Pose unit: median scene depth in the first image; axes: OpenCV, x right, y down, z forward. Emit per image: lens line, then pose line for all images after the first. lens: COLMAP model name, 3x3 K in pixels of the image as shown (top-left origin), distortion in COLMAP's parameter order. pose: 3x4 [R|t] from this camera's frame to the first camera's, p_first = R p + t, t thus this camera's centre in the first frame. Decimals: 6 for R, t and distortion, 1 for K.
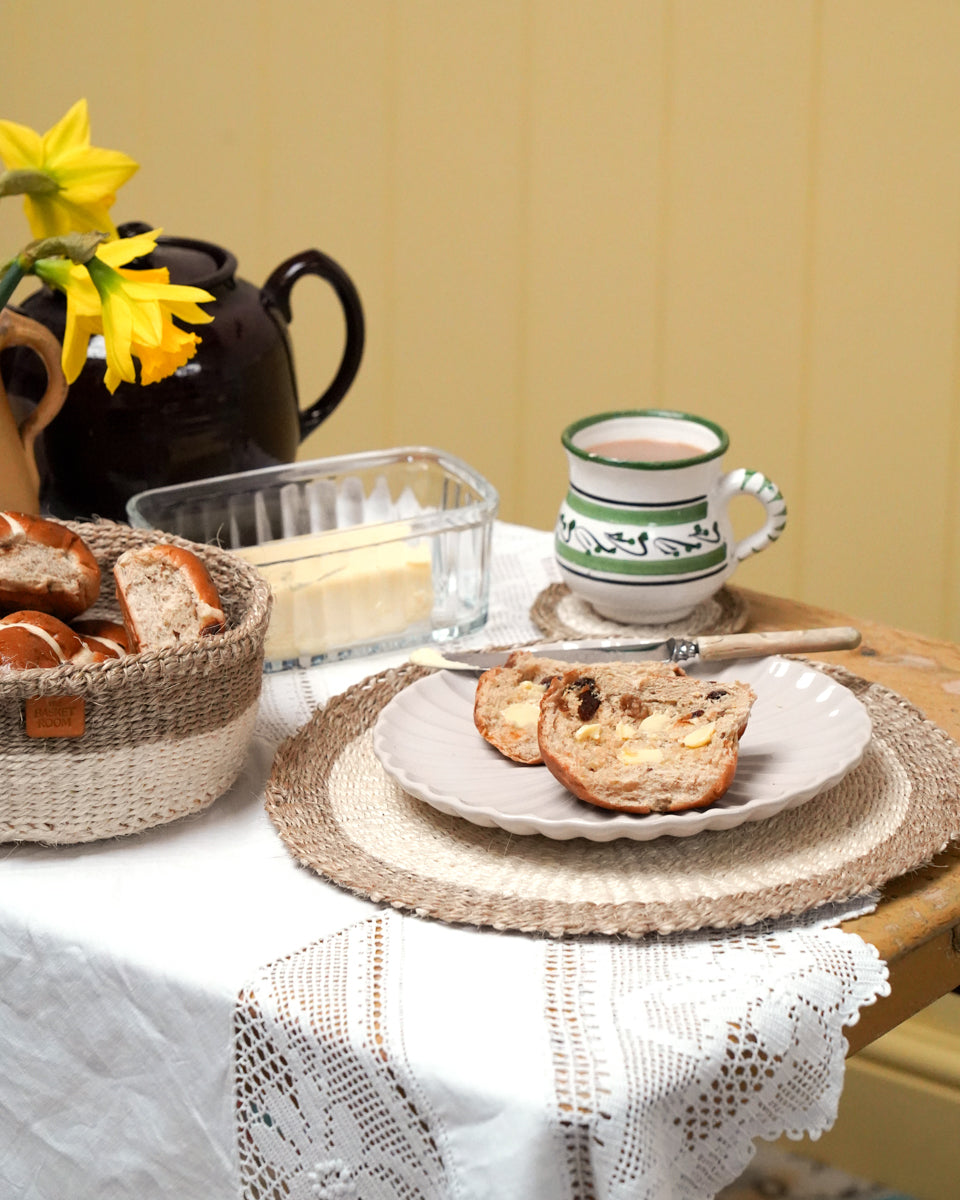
lens RADIAL K [[3777.2, 0, 480.0], [0, 3777.2, 600.0], [0, 0, 1]] dist [-0.025939, -1.722111]
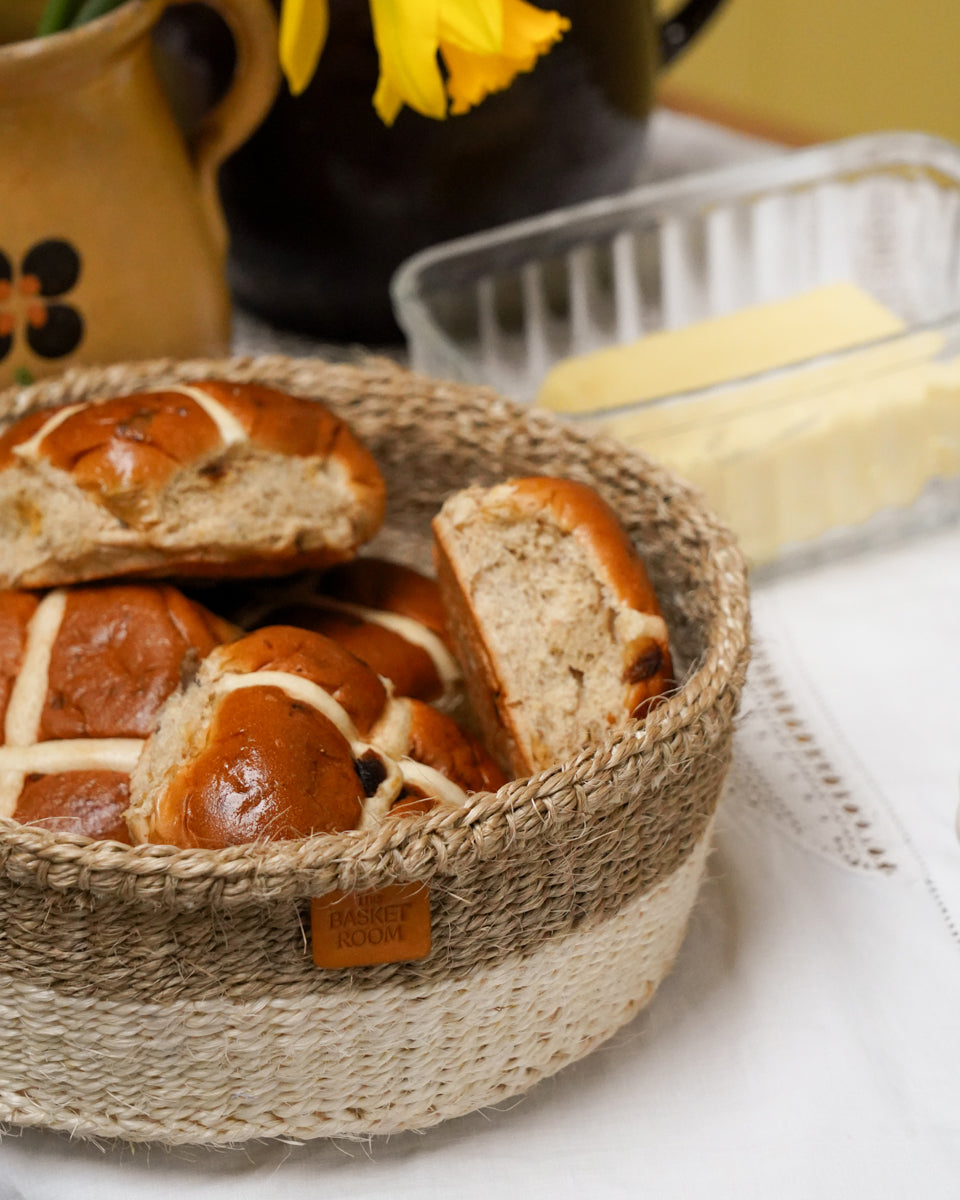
lens RADIAL K [[3998.4, 0, 480.0], [0, 3998.4, 600.0], [0, 0, 1]] dist [-0.040065, -0.822714]
pose [[0.999708, -0.023393, 0.006002, -0.097335], [0.021749, 0.980088, 0.197368, -0.106506], [-0.010499, -0.197180, 0.980311, 0.490362]]
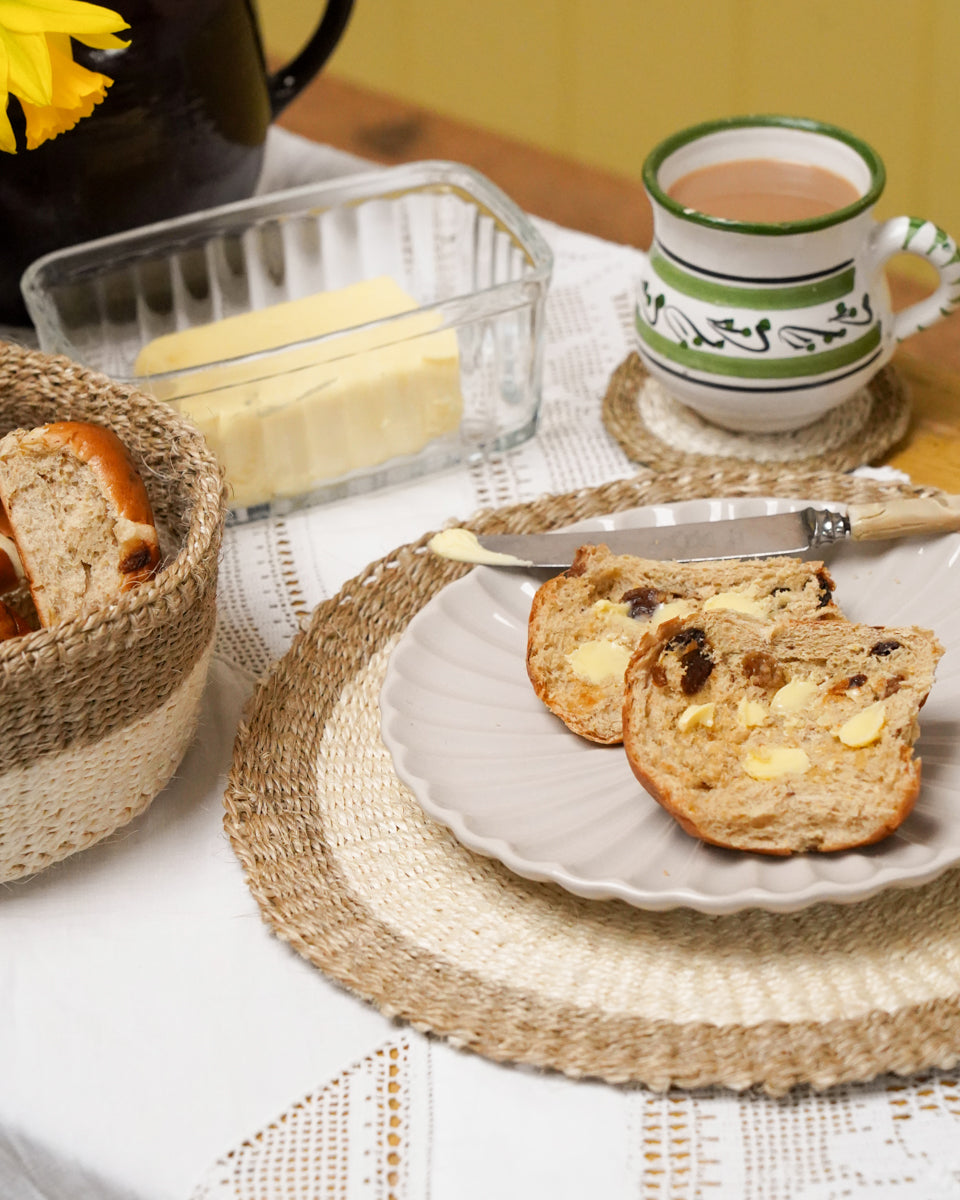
lens RADIAL K [[3998.4, 0, 480.0], [0, 3998.4, 600.0], [0, 0, 1]] dist [-0.040065, -0.822714]
pose [[0.999724, -0.020058, -0.012231, -0.000990], [0.022119, 0.979074, 0.202297, -0.130422], [0.007918, -0.202511, 0.979248, 0.300200]]
